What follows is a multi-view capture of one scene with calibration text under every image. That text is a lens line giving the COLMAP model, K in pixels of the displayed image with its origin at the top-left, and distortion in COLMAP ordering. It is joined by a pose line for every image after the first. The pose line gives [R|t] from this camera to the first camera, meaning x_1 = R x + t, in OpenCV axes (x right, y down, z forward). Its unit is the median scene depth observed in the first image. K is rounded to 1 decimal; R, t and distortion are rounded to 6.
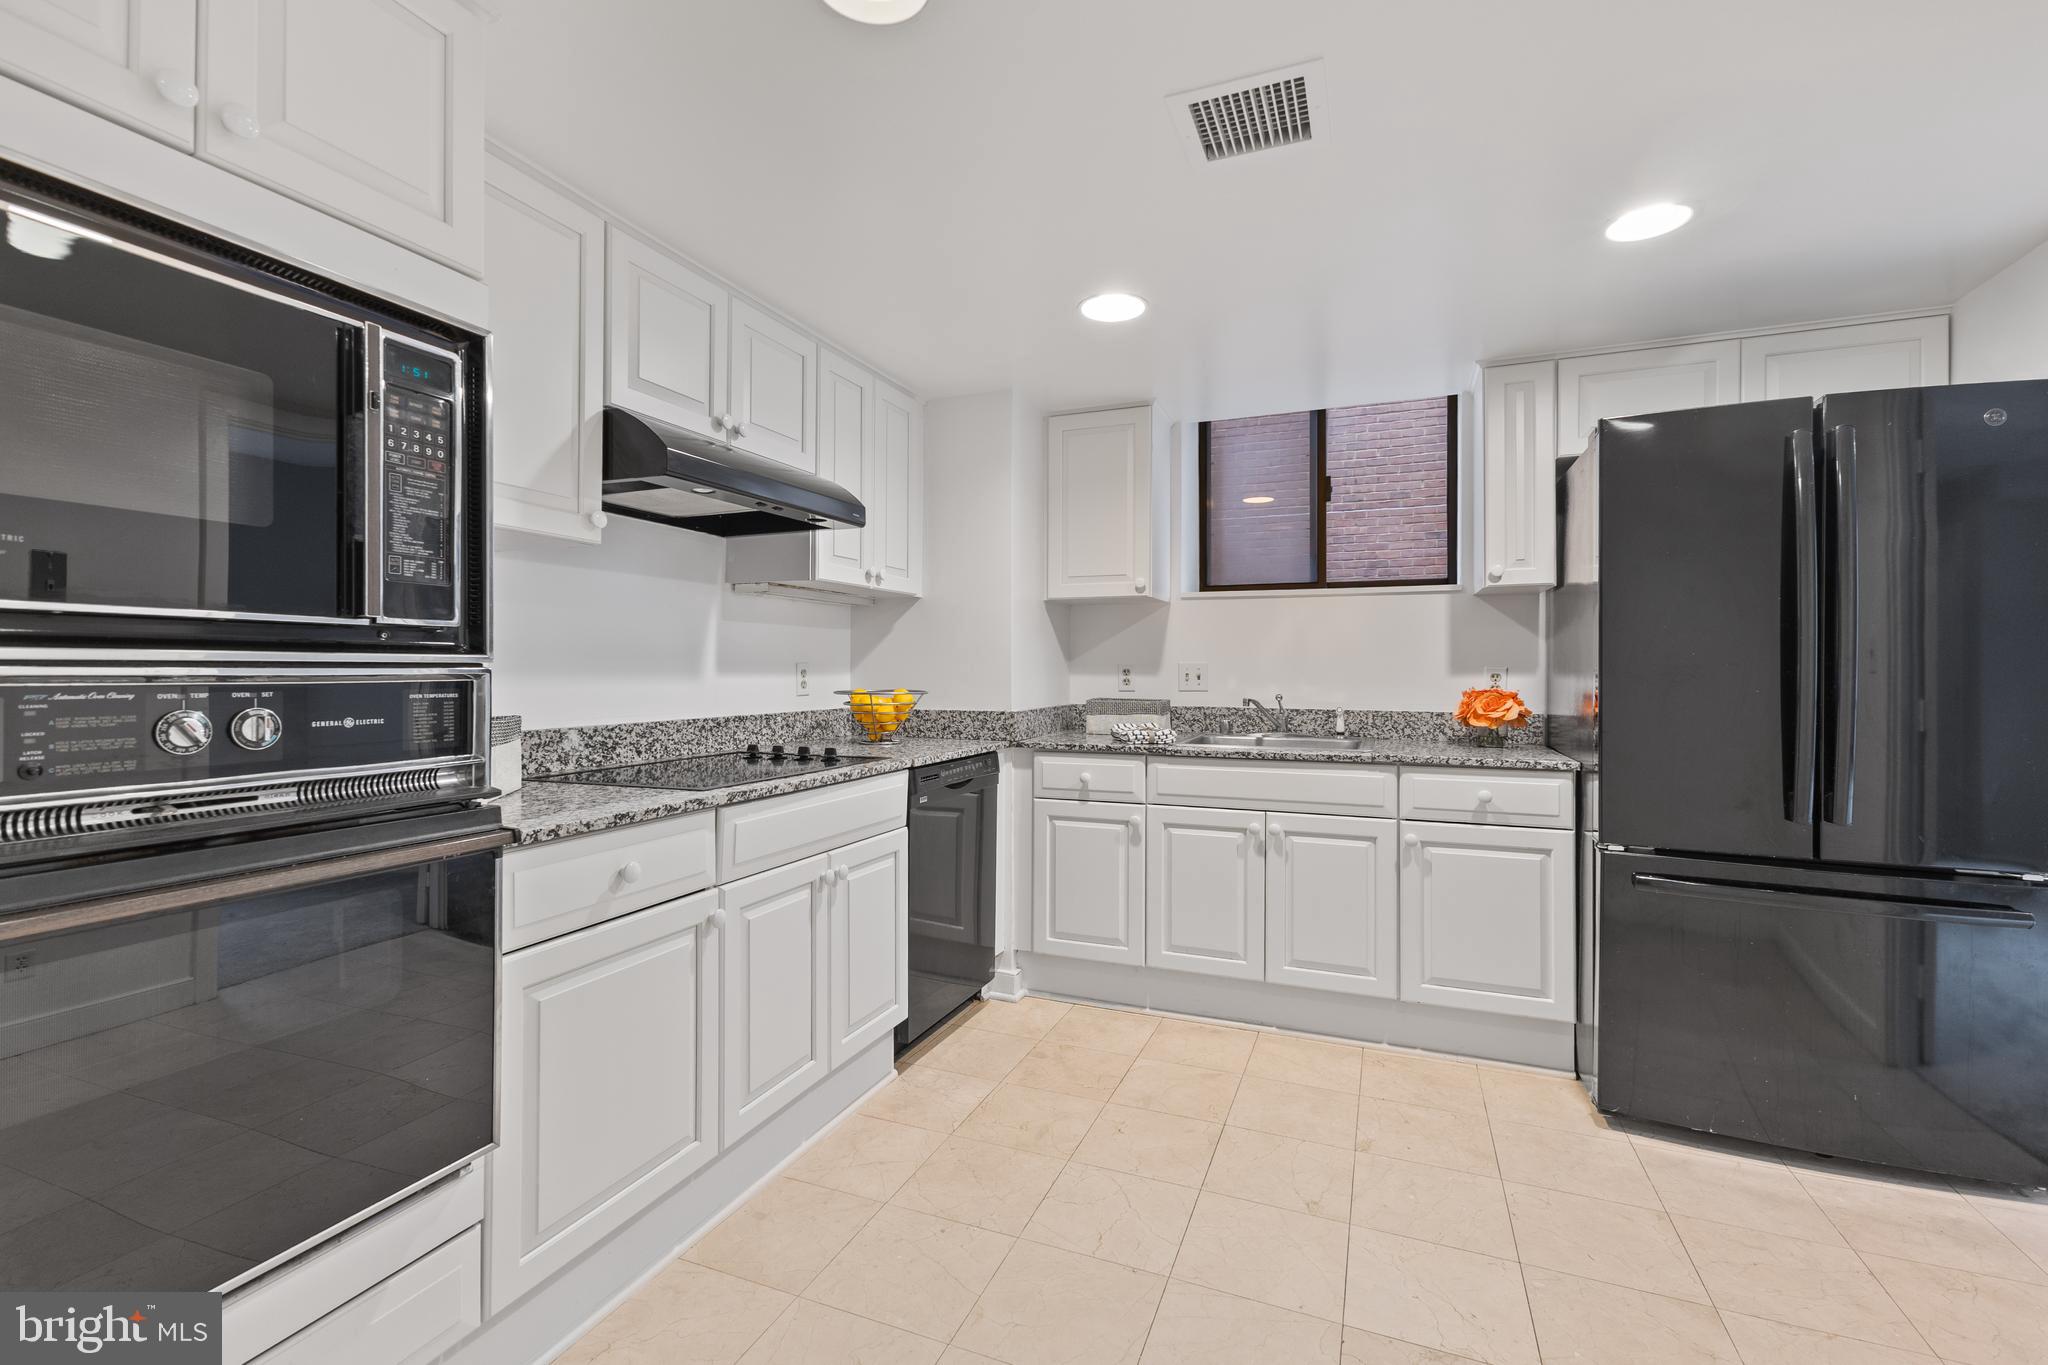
lens RADIAL K [[889.5, 0, 1031.5], [0, 889.5, 669.7], [0, 0, 1]] dist [0.016363, -0.001490]
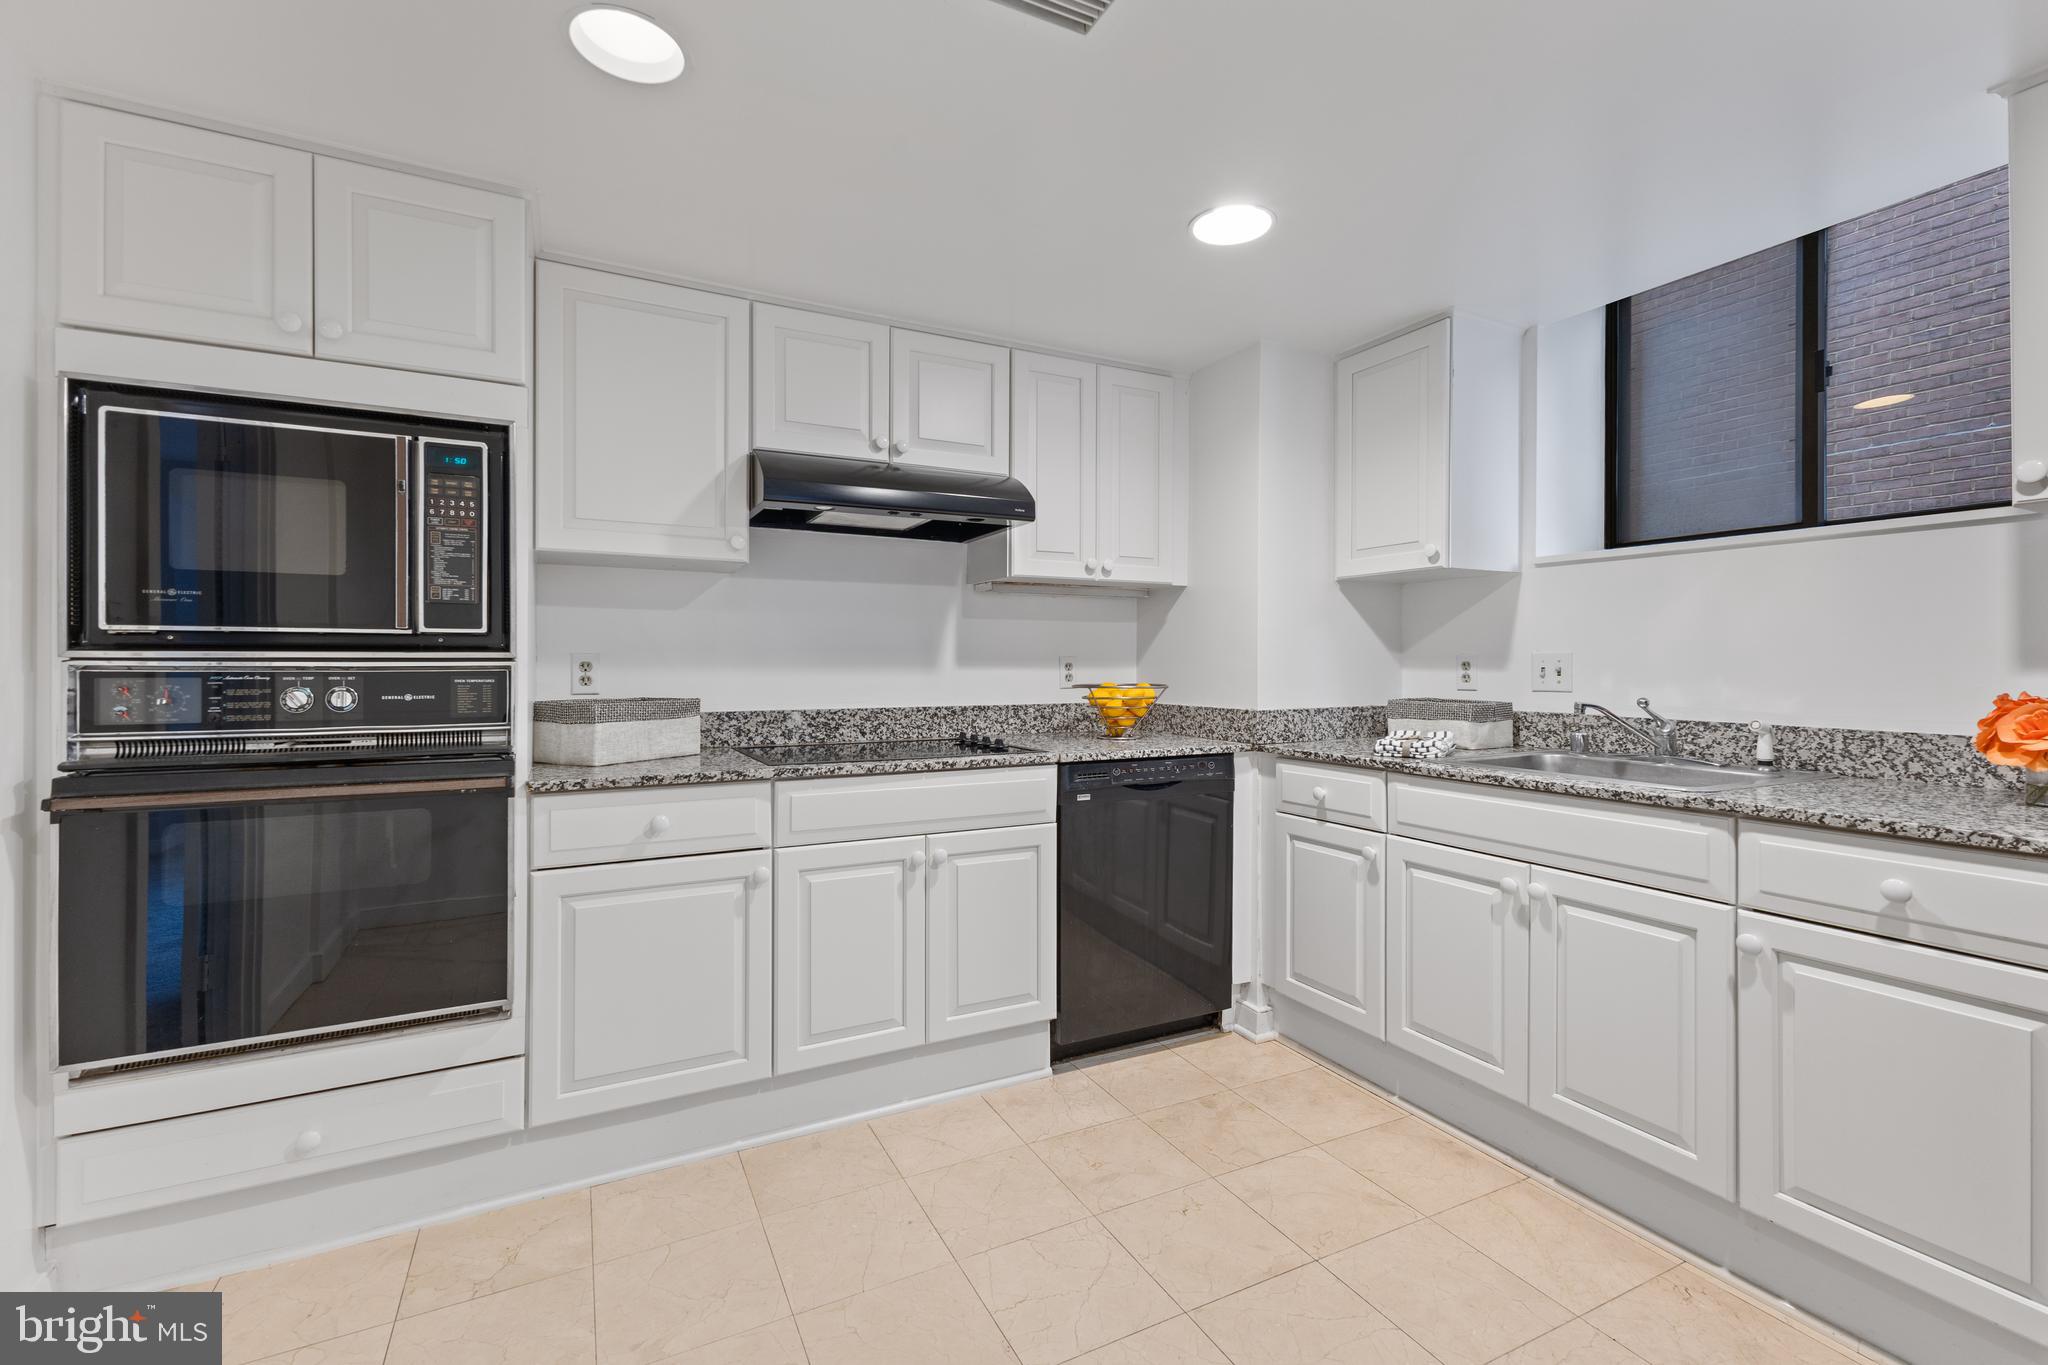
lens RADIAL K [[889.5, 0, 1030.3], [0, 889.5, 667.0], [0, 0, 1]] dist [0.016363, -0.001490]
pose [[0.759867, 0.000289, -0.650079, 0.463951], [0.001793, 0.999995, 0.002540, 0.002271], [0.650077, -0.003096, 0.759862, 0.233486]]
